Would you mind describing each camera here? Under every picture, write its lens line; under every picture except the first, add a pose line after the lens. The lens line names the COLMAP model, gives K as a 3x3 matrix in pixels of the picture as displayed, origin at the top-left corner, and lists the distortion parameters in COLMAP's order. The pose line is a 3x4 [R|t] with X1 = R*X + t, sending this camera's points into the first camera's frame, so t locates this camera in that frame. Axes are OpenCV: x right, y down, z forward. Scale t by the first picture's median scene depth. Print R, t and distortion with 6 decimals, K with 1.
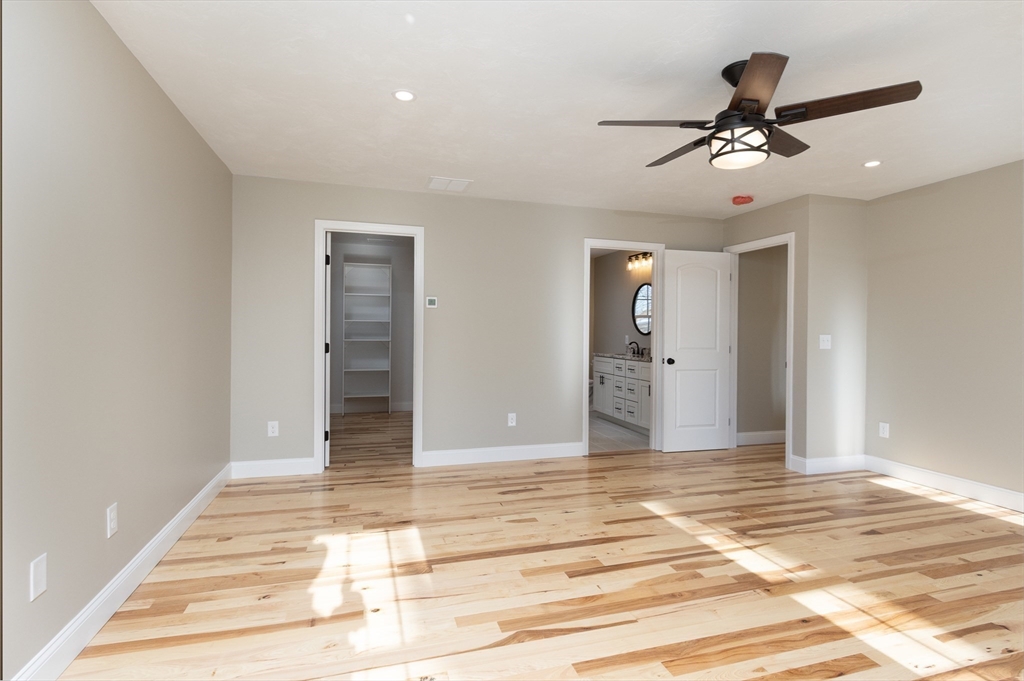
lens RADIAL K [[504.1, 0, 510.4], [0, 504.1, 331.1], [0, 0, 1]] dist [-0.000408, -0.000323]
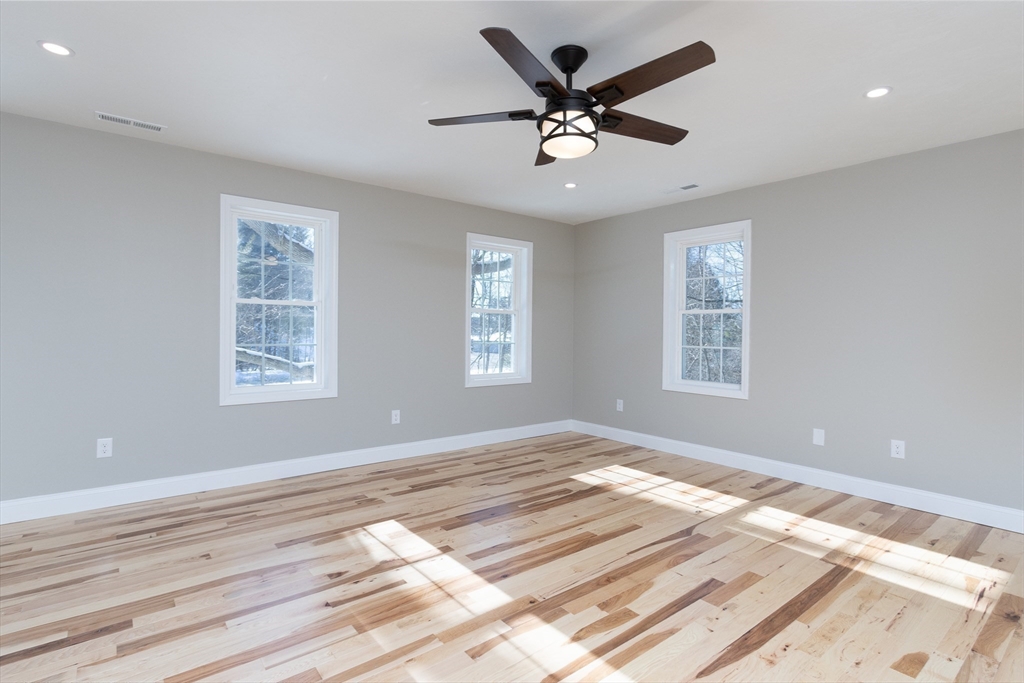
lens RADIAL K [[504.1, 0, 510.4], [0, 504.1, 332.1], [0, 0, 1]] dist [-0.000408, -0.000323]
pose [[-0.926033, -0.014374, -0.377168, 0.855910], [-0.017387, 0.999838, 0.004584, 0.008364], [0.377041, 0.010803, -0.926133, 1.740576]]
